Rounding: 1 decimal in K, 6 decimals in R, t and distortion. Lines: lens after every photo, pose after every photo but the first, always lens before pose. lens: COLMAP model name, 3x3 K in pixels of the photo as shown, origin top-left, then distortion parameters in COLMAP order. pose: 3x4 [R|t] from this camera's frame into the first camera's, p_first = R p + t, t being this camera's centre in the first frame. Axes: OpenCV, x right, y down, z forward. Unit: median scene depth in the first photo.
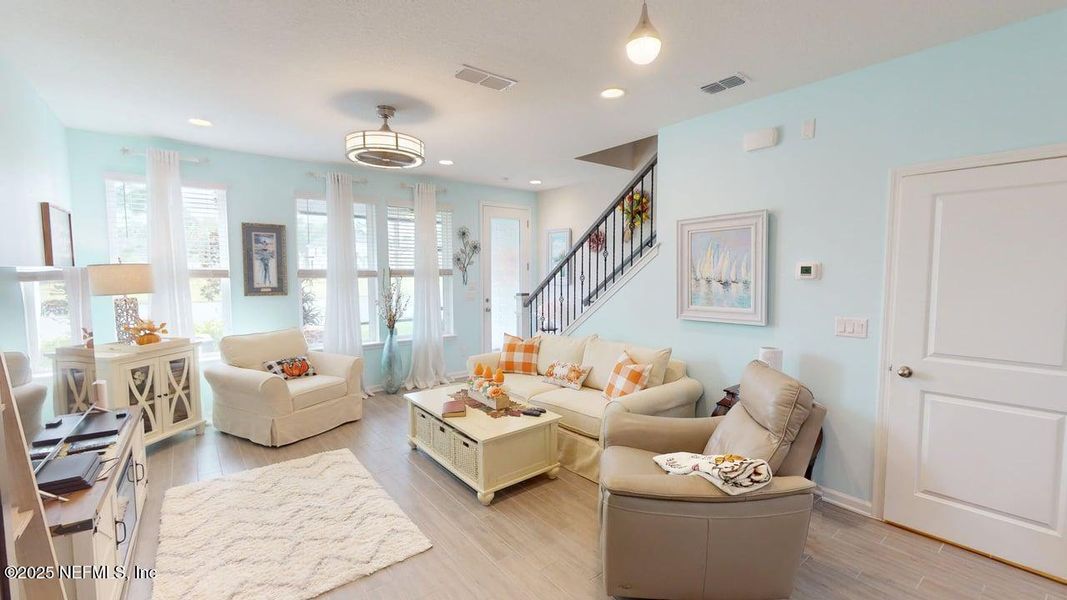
lens RADIAL K [[443.9, 0, 533.5], [0, 443.9, 300.0], [0, 0, 1]] dist [0.001686, 0.000073]
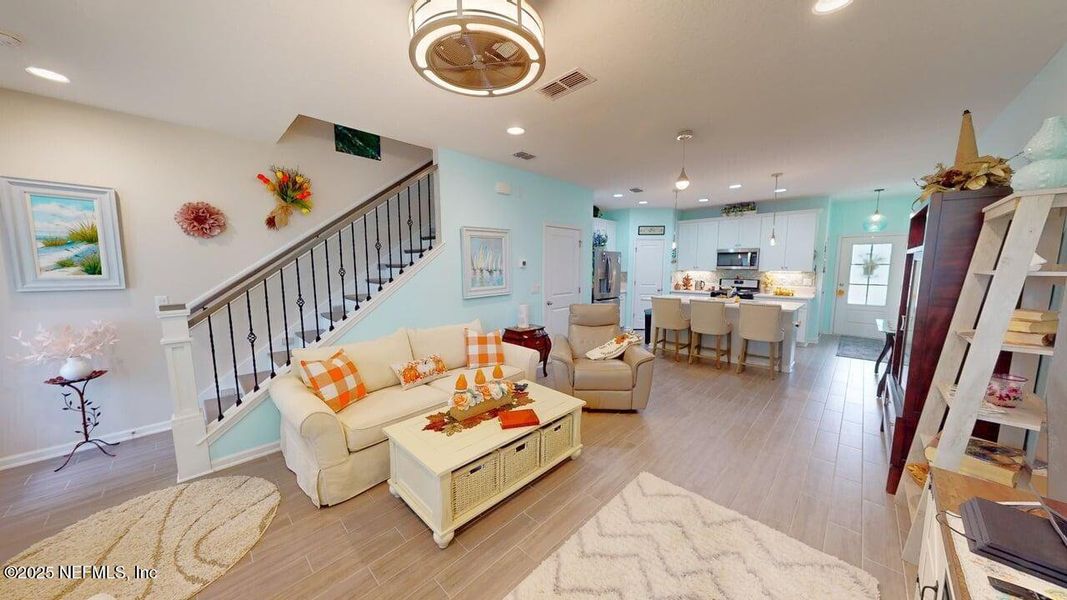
lens RADIAL K [[335.5, 0, 533.5], [0, 335.5, 300.0], [0, 0, 1]] dist [-0.000289, 0.000010]
pose [[-0.129555, -0.103809, 0.986123, -0.656620], [0.068309, 0.991208, 0.113318, -0.051345], [-0.989217, 0.082042, -0.121324, 0.827383]]
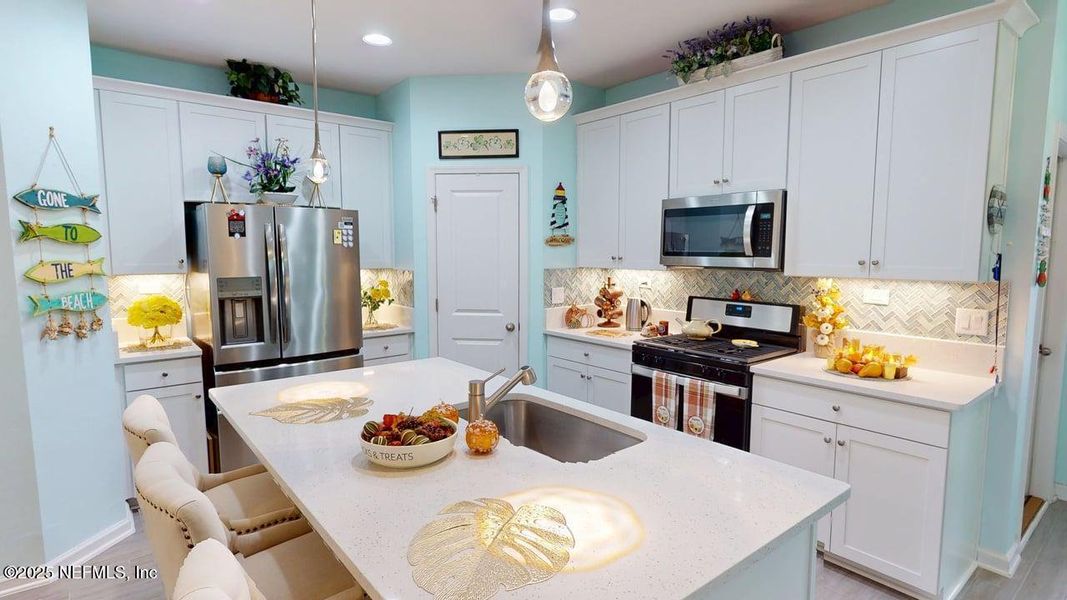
lens RADIAL K [[543.9, 0, 533.5], [0, 543.9, 300.0], [0, 0, 1]] dist [-0.000690, 0.000129]
pose [[-0.018590, -0.093734, 0.995424, 0.114239], [0.067486, 0.993208, 0.094786, 0.011862], [-0.997547, 0.068939, -0.012138, -0.120964]]
